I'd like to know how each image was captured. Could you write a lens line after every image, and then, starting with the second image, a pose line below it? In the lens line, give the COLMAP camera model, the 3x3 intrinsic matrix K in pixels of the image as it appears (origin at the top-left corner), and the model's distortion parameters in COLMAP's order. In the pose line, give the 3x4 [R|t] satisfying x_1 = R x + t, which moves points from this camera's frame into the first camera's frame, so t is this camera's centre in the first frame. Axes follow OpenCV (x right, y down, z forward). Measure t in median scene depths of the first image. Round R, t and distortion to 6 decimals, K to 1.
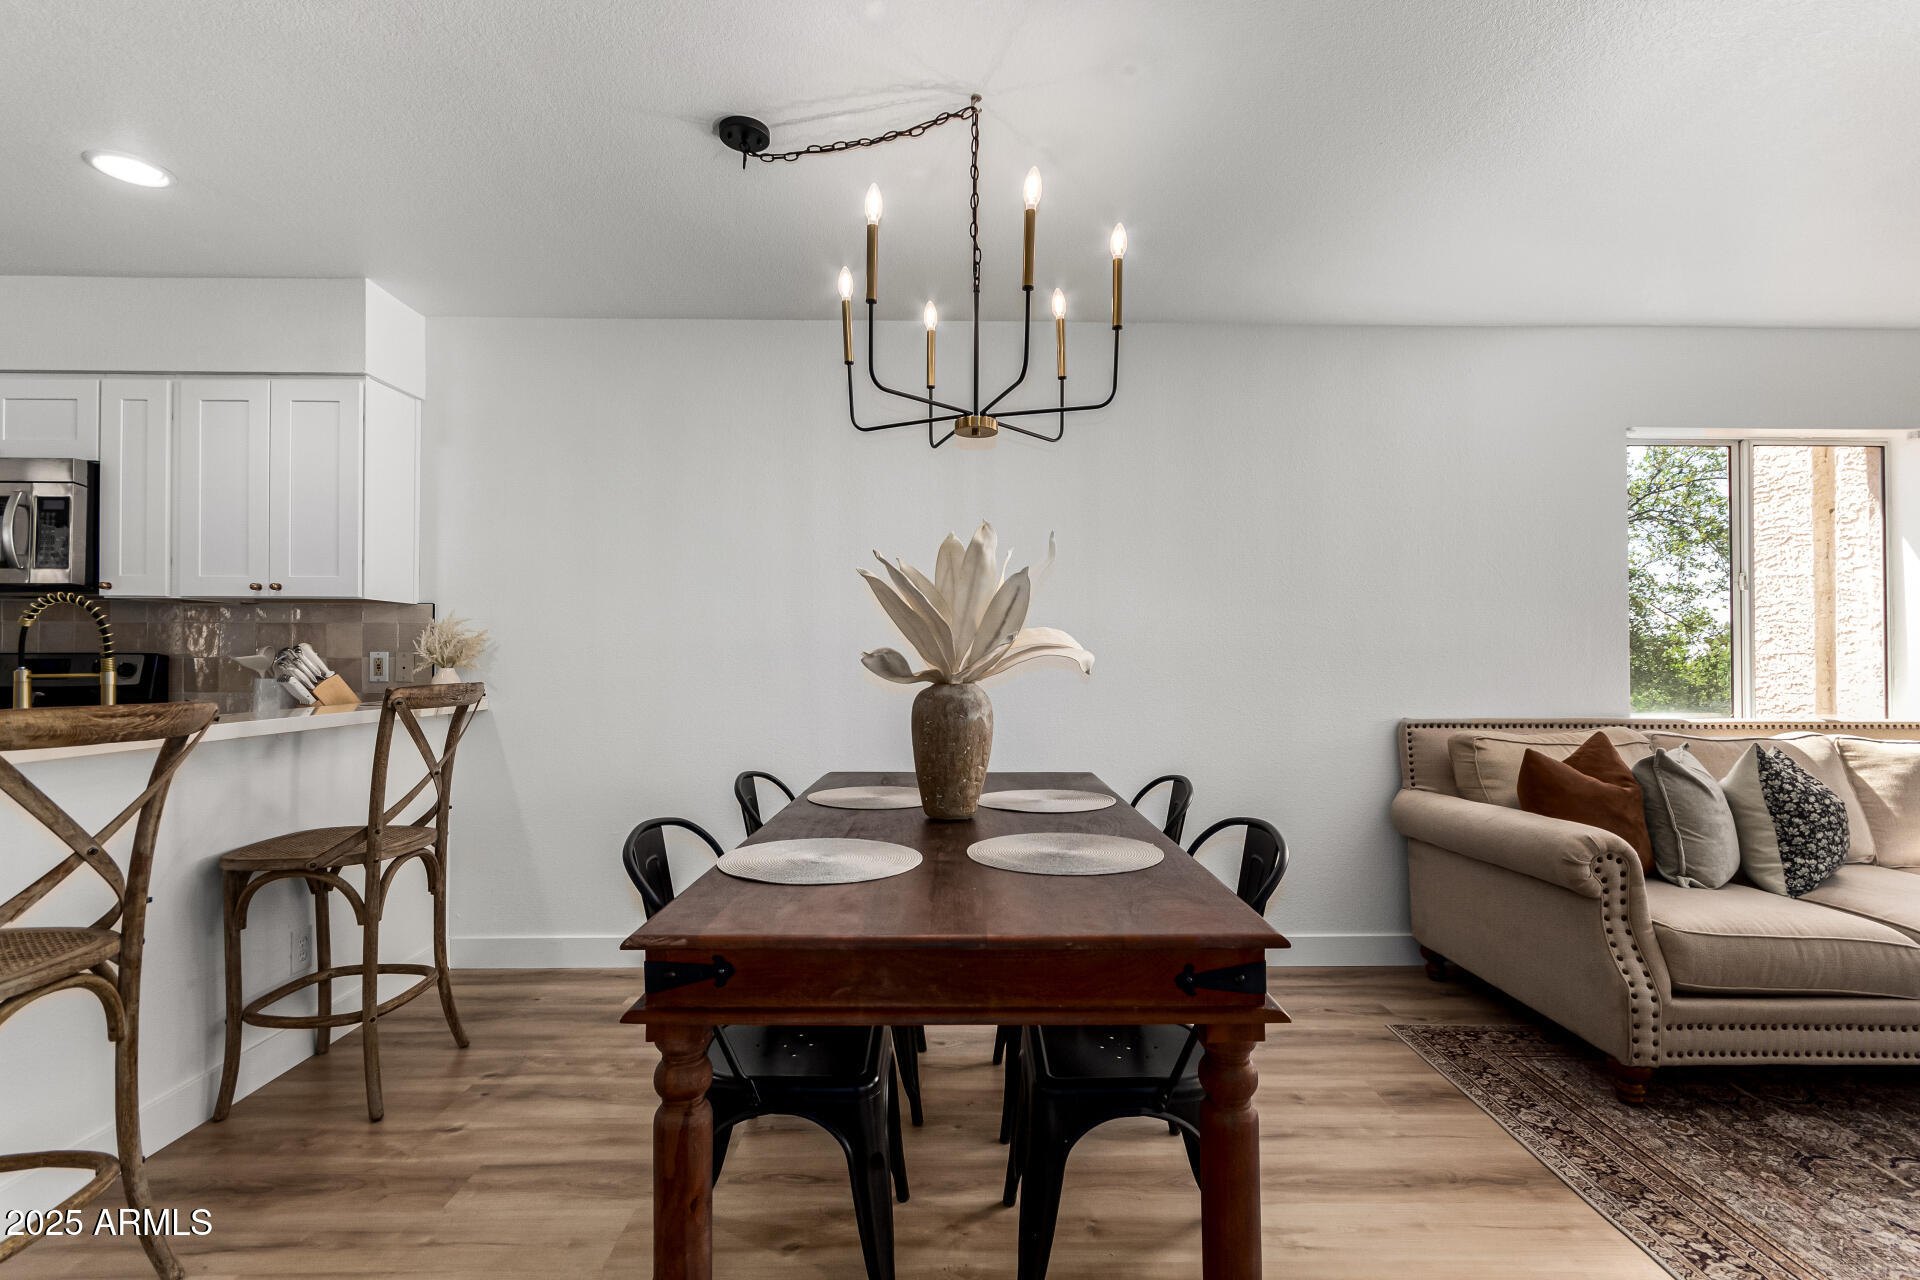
lens RADIAL K [[883.1, 0, 967.1], [0, 883.1, 652.2], [0, 0, 1]] dist [0.013990, -0.000339]
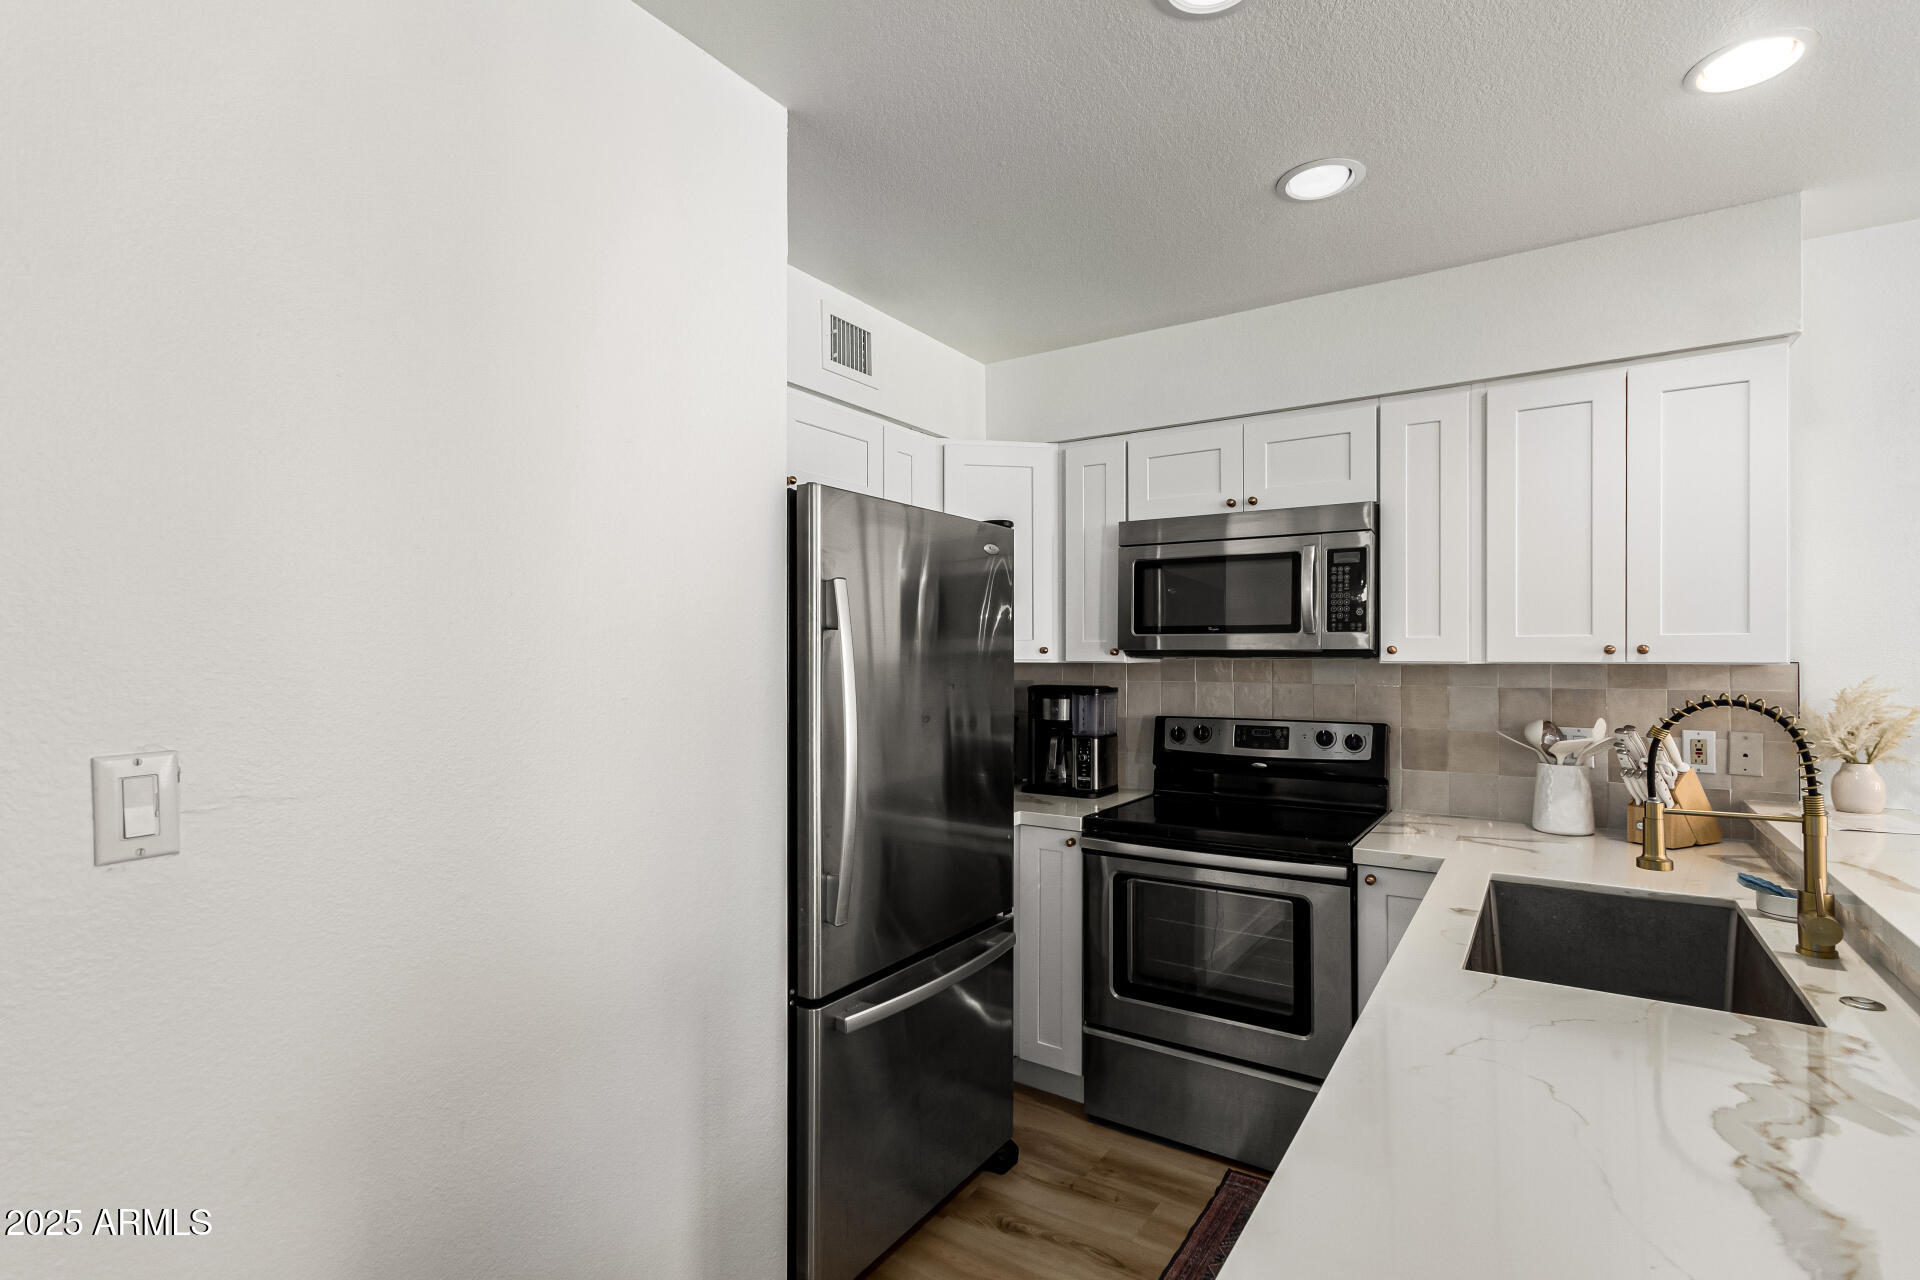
lens RADIAL K [[883.1, 0, 967.1], [0, 883.1, 652.2], [0, 0, 1]] dist [0.013990, -0.000339]
pose [[0.828644, -0.002975, -0.559768, -0.860456], [0.007469, 0.999956, 0.005742, -0.082867], [0.559726, -0.008939, 0.828630, 0.090280]]
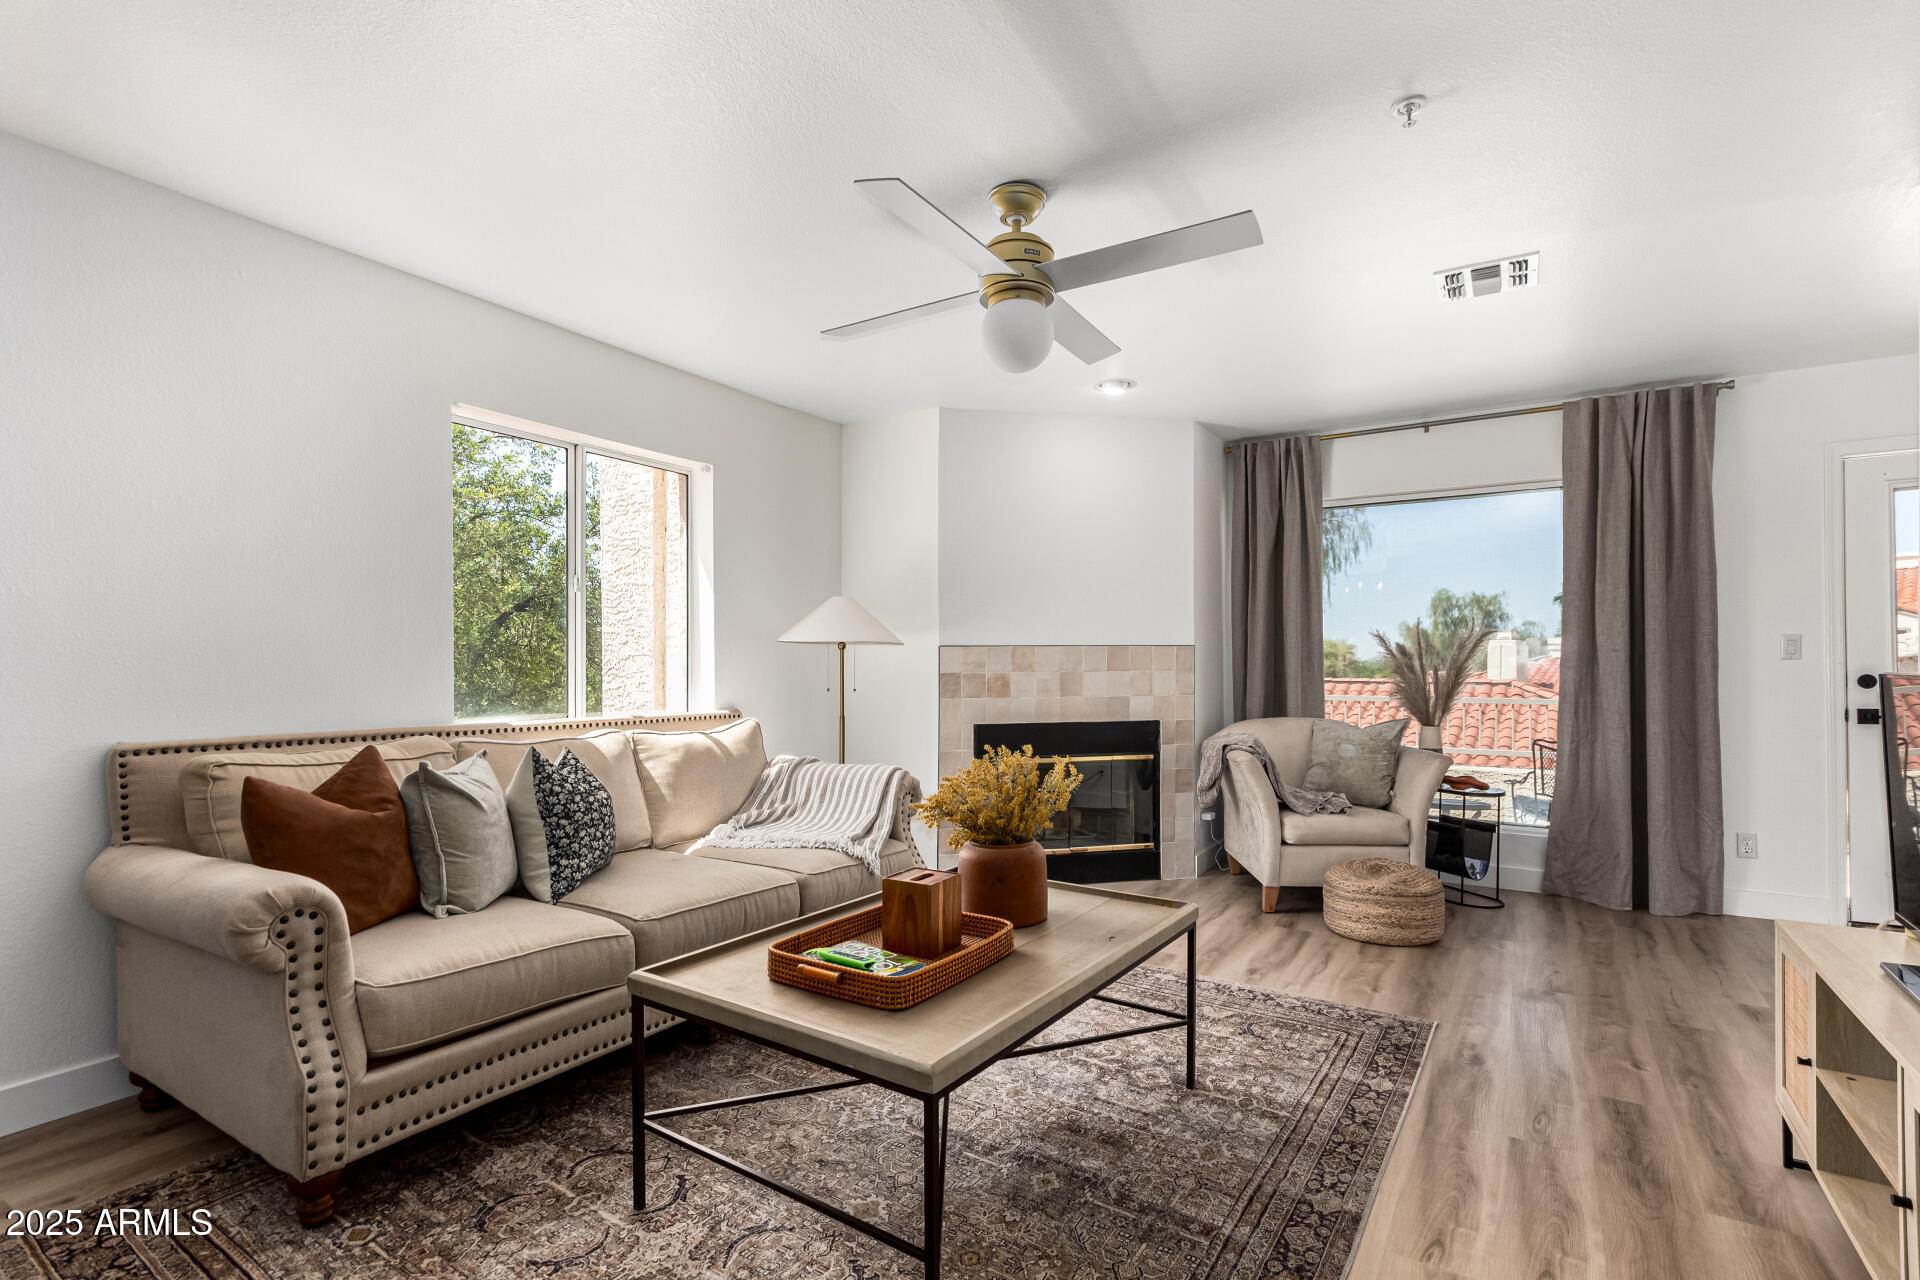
lens RADIAL K [[883.1, 0, 967.1], [0, 883.1, 652.2], [0, 0, 1]] dist [0.013990, -0.000339]
pose [[0.565657, 0.011634, 0.824559, 0.368131], [-0.009614, 0.999926, -0.007513, 0.003255], [-0.824585, -0.003678, 0.565727, 0.076263]]
